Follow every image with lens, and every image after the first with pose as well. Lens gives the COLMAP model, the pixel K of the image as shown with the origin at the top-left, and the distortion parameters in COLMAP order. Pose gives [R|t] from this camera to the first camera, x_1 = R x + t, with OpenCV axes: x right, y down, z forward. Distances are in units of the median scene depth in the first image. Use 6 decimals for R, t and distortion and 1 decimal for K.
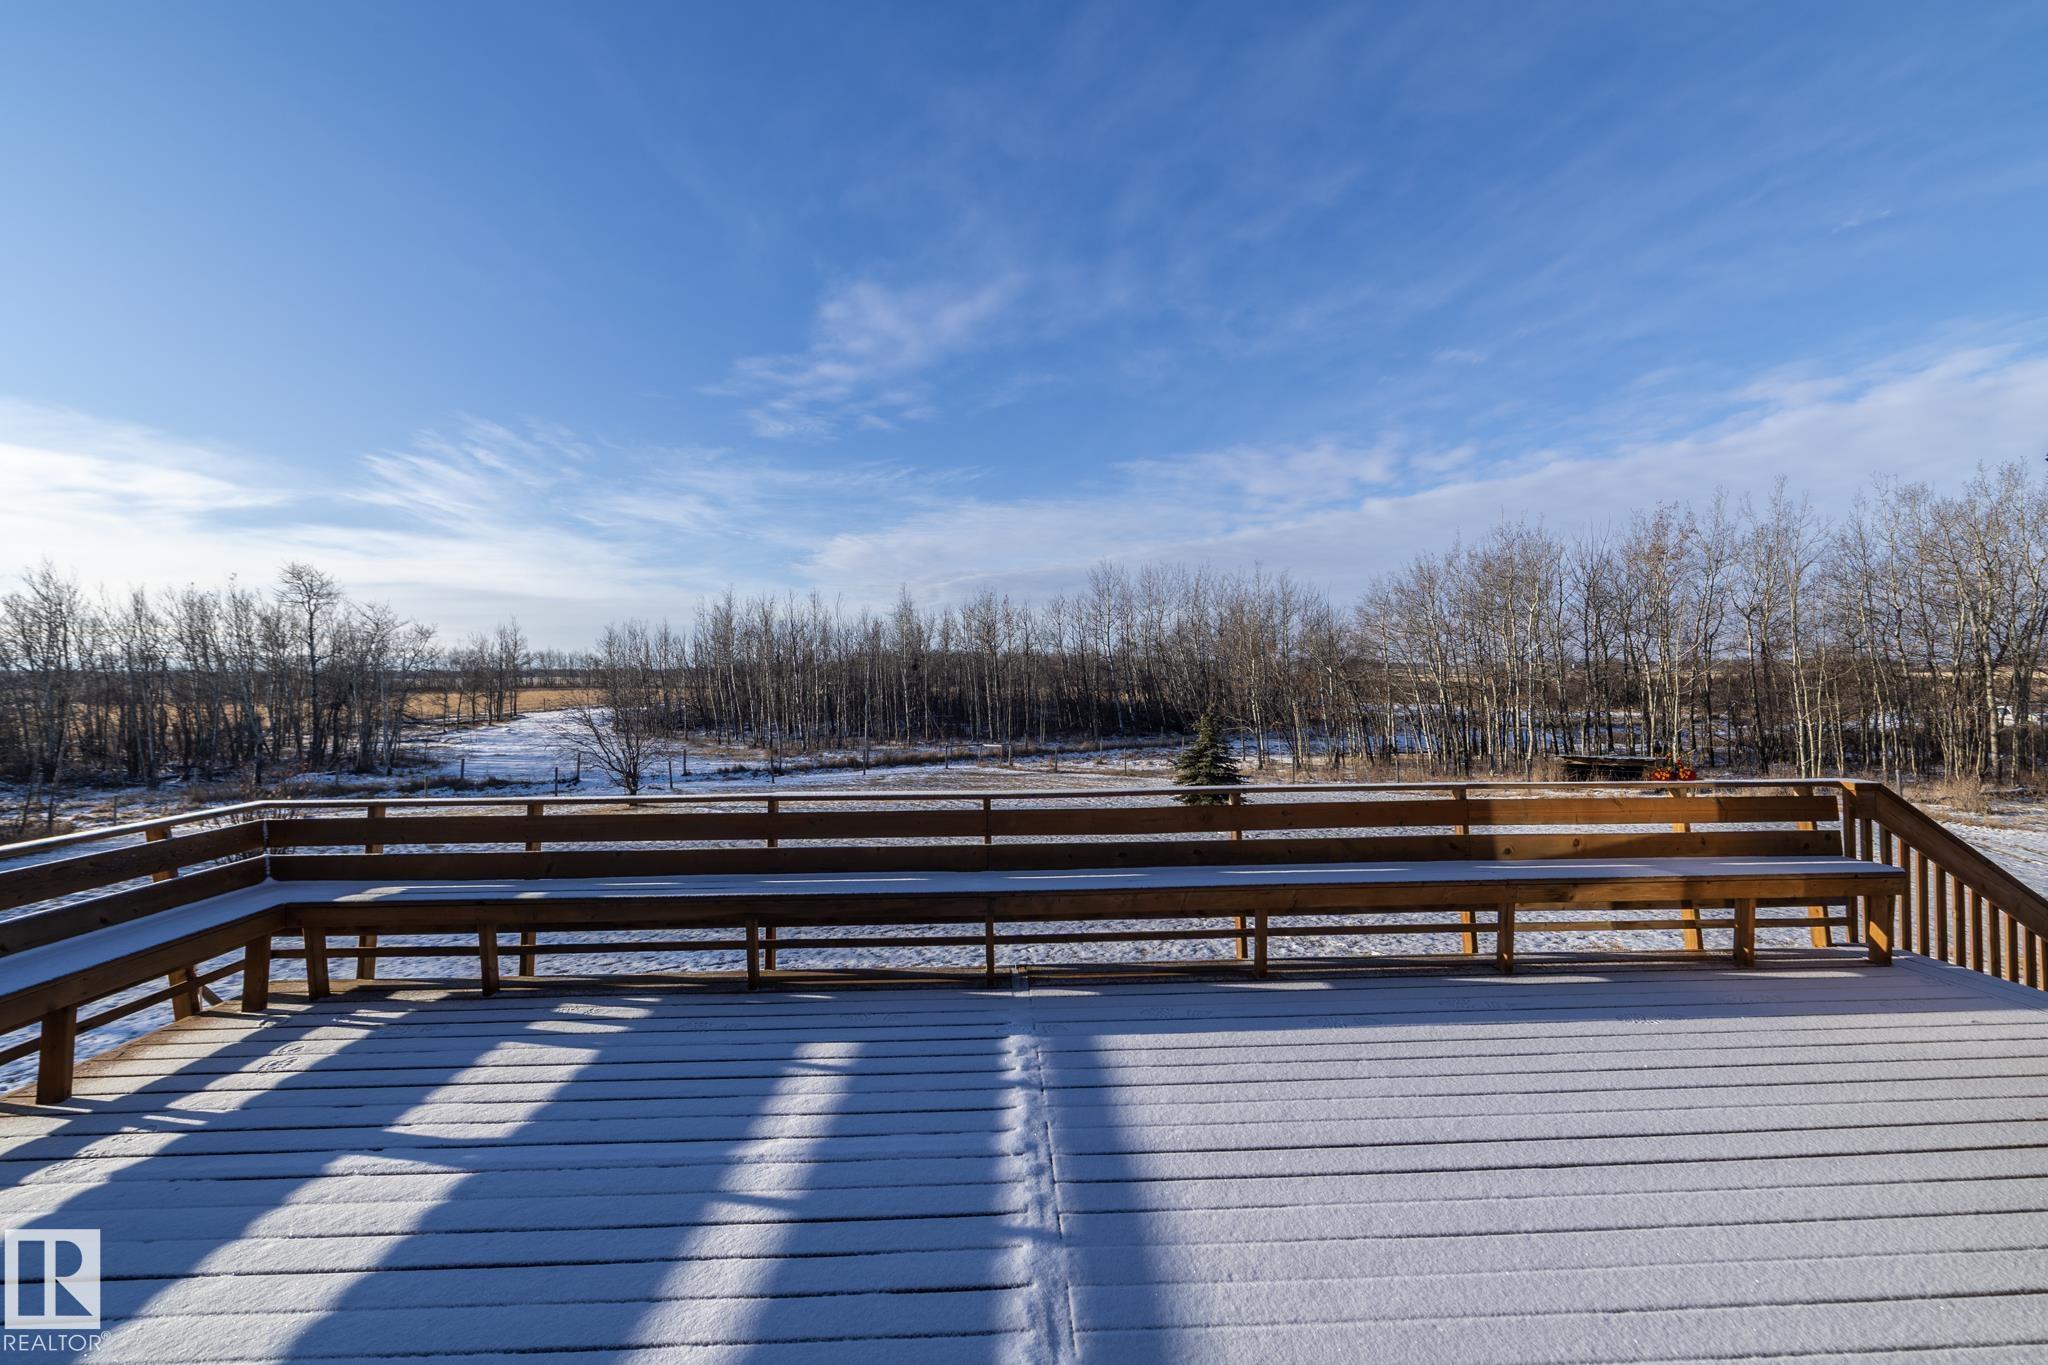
lens RADIAL K [[859.4, 0, 1019.5], [0, 859.4, 683.2], [0, 0, 1]] dist [-0.005057, 0.001695]
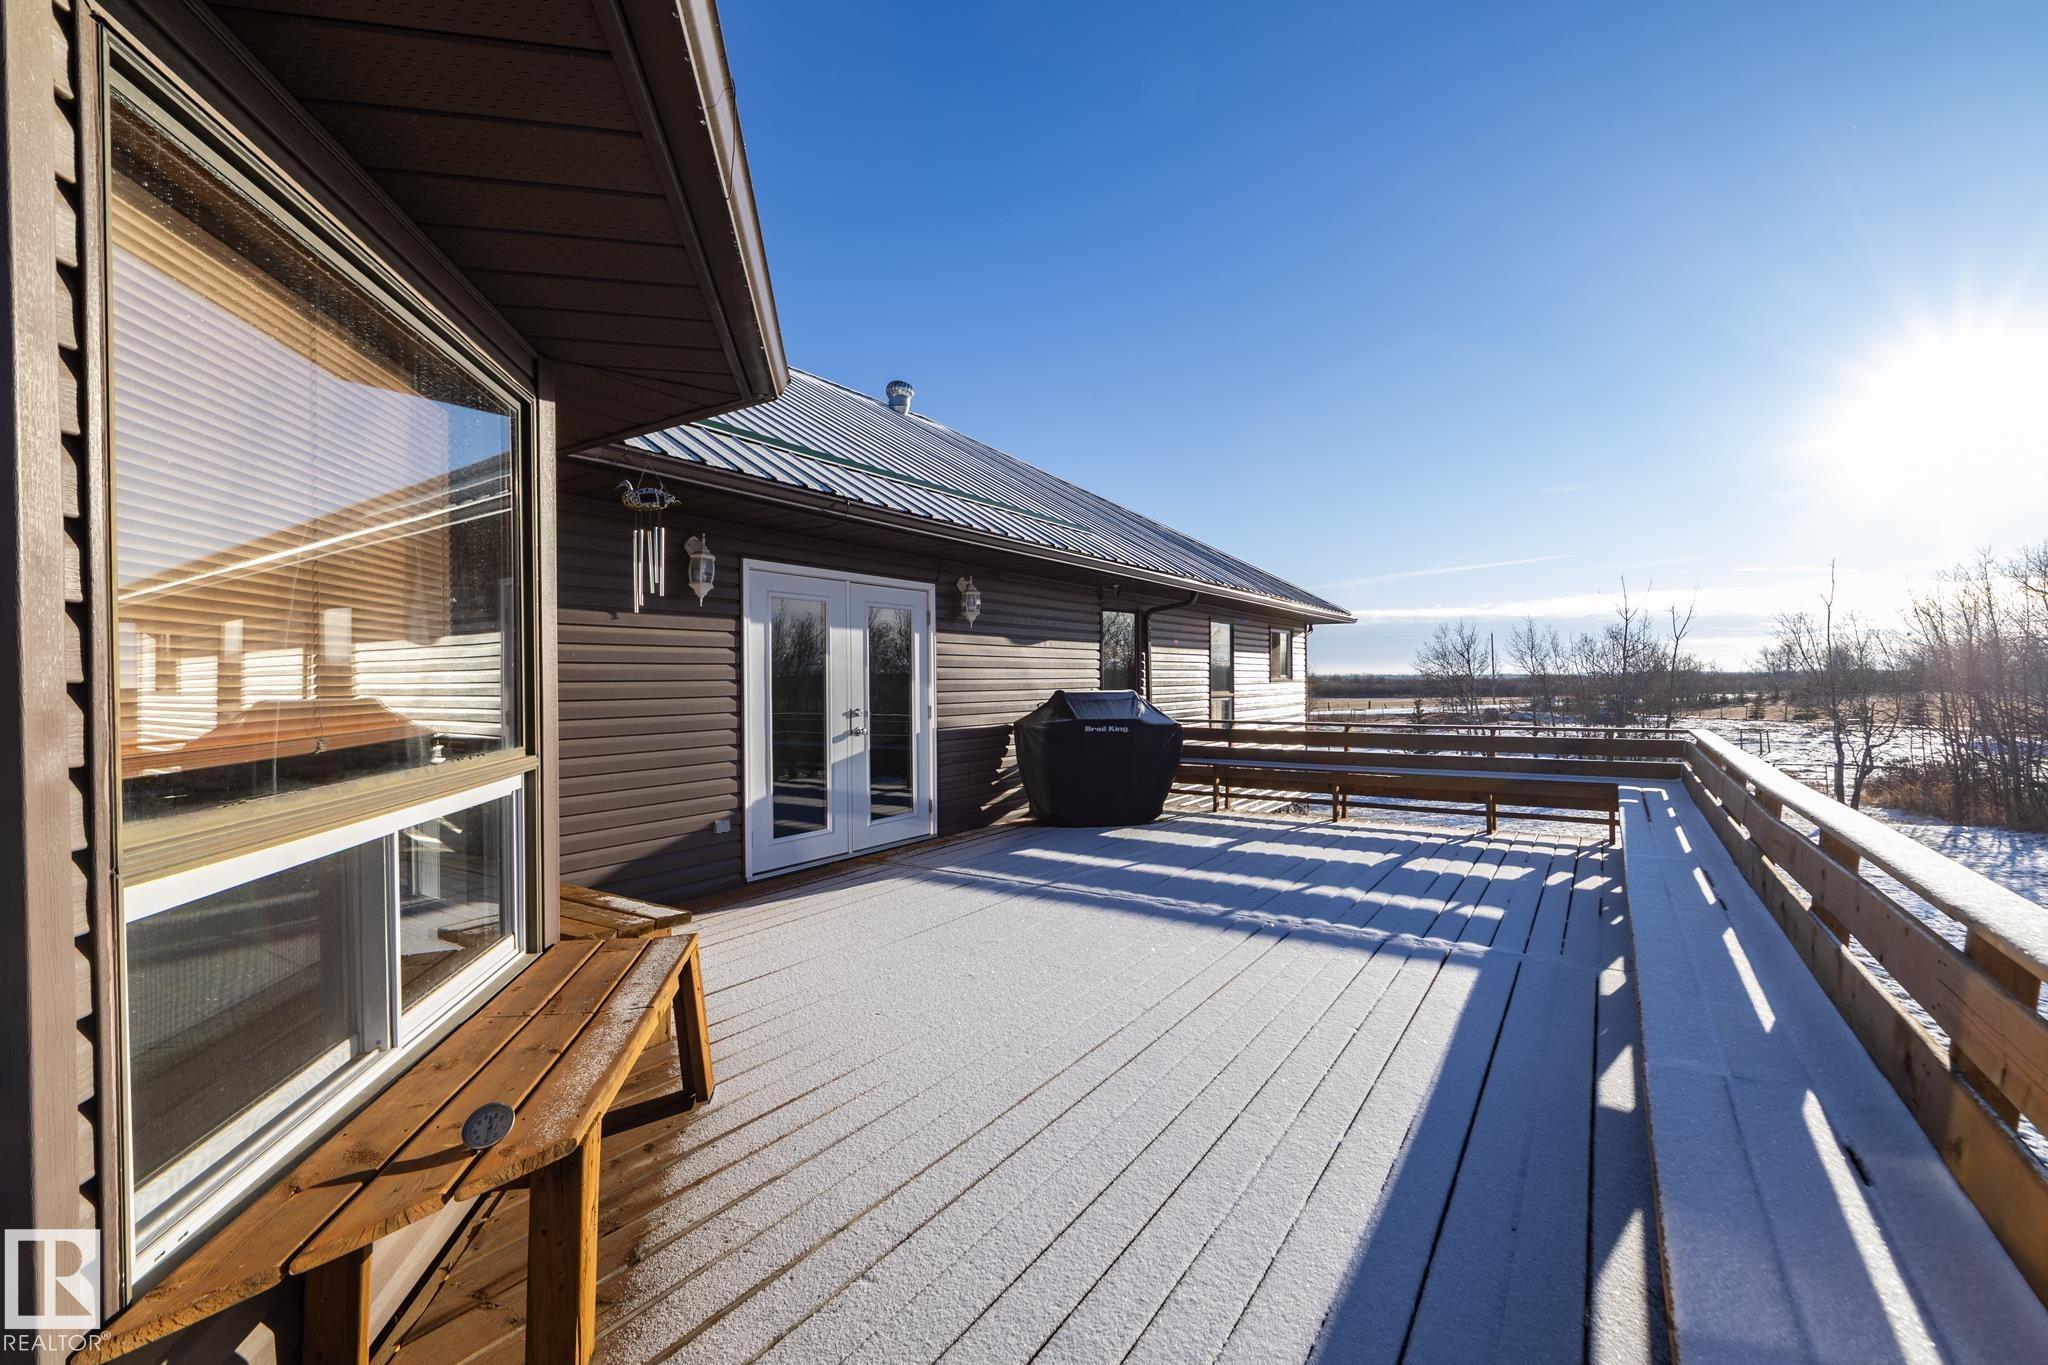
lens RADIAL K [[859.4, 0, 1024.2], [0, 859.4, 686.7], [0, 0, 1]] dist [-0.005057, 0.001695]
pose [[-0.582936, 0.015880, -0.812363, 0.076827], [0.001622, 0.999830, 0.018381, 0.002268], [0.812516, 0.009397, -0.582863, 0.069609]]
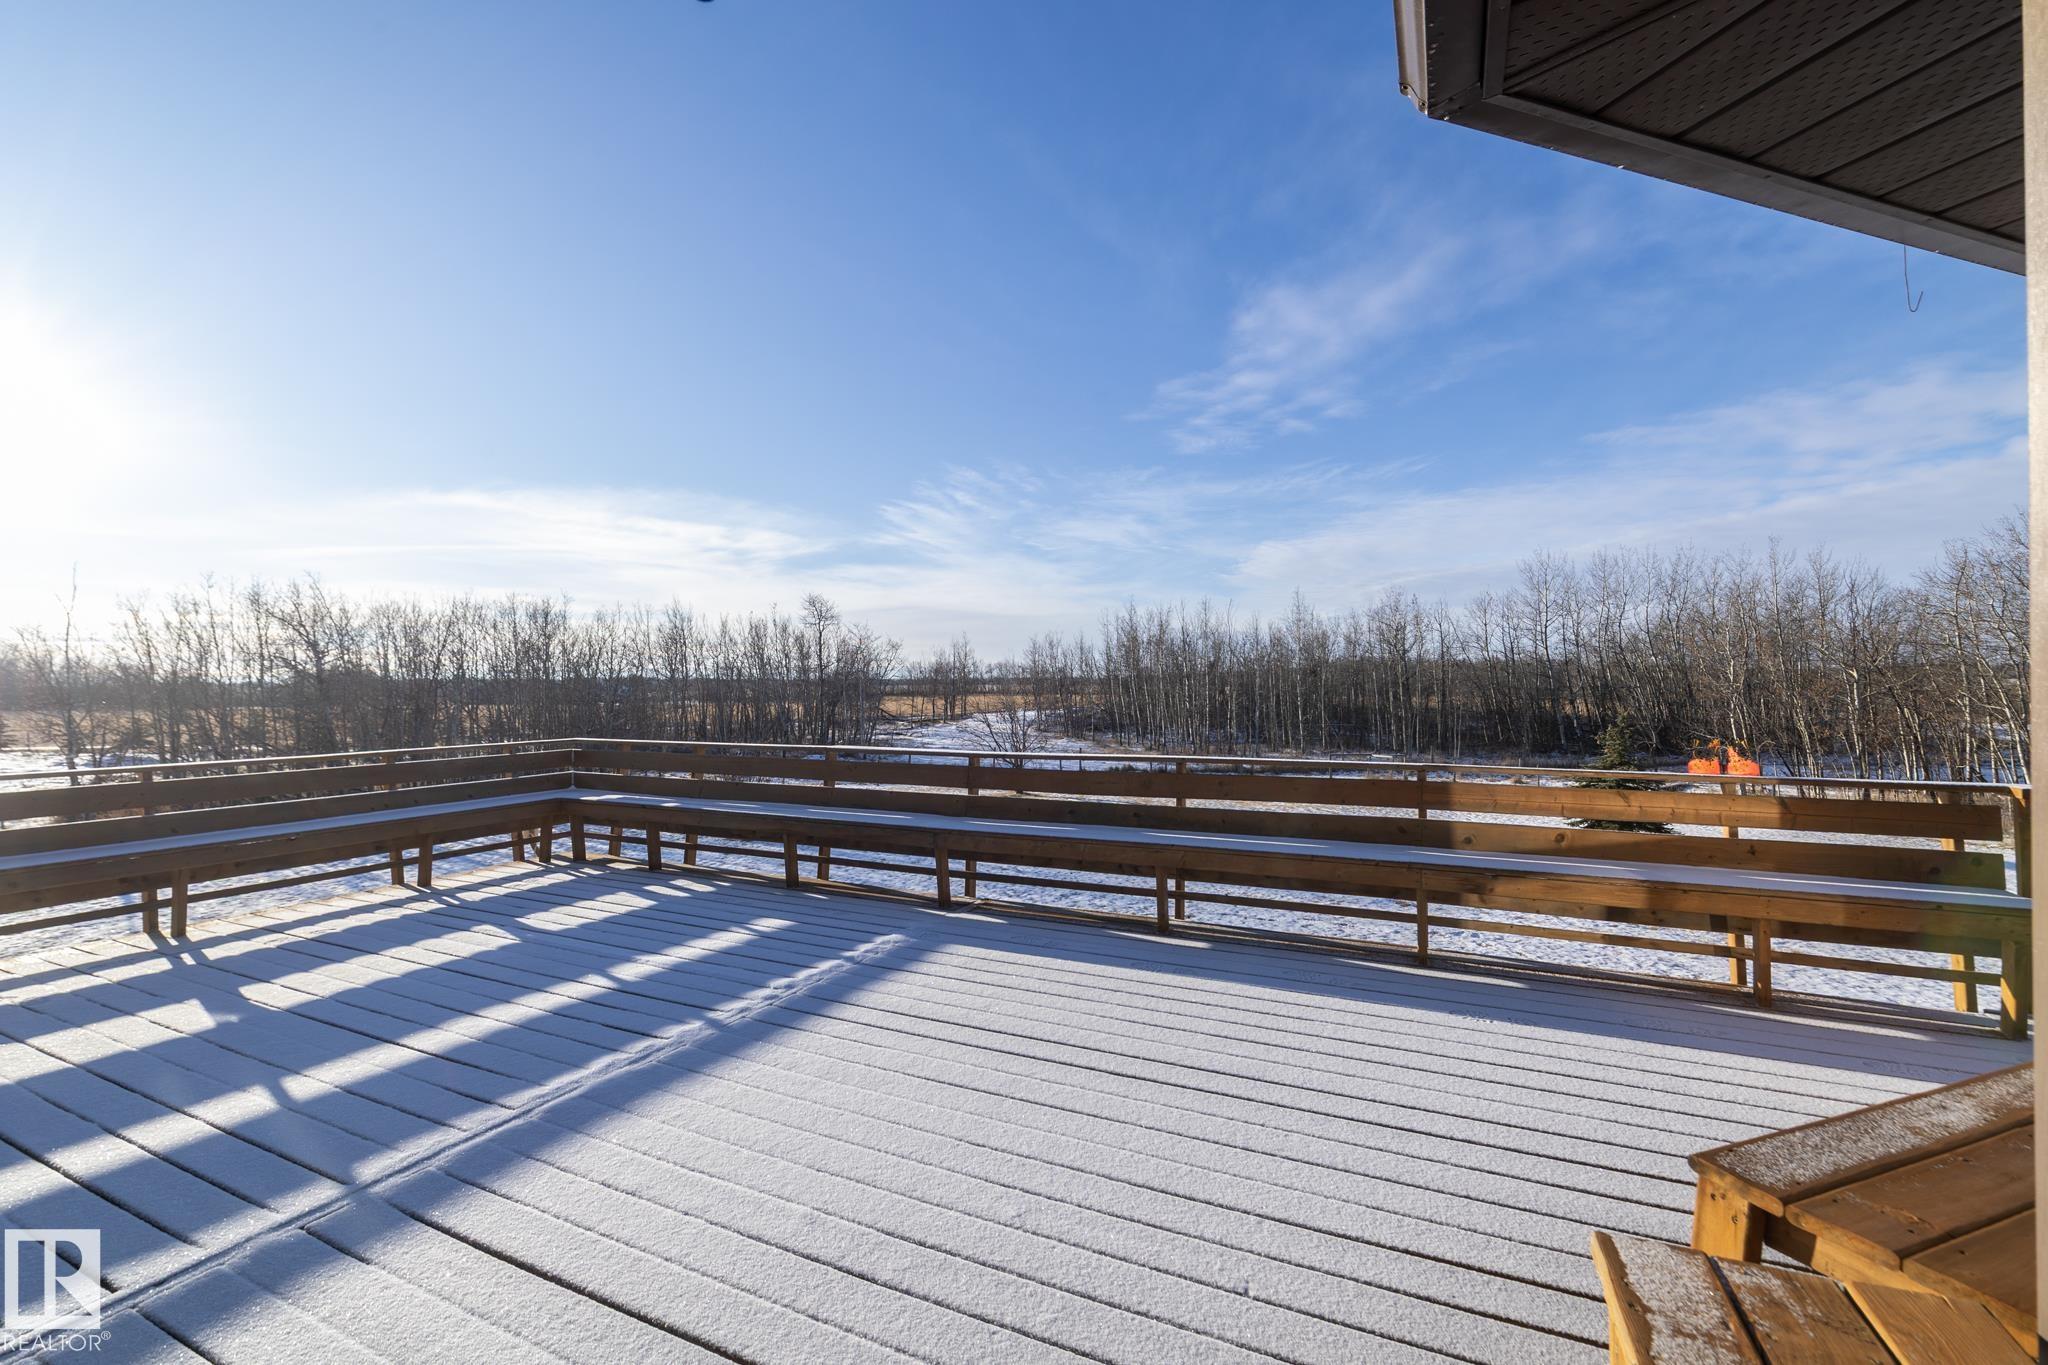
lens RADIAL K [[859.4, 0, 1030.9], [0, 859.4, 675.3], [0, 0, 1]] dist [-0.005057, 0.001695]
pose [[0.886703, -0.000848, -0.462339, 0.044720], [-0.008349, 0.999806, -0.017844, 0.003244], [0.462265, 0.019682, 0.886523, -0.001452]]
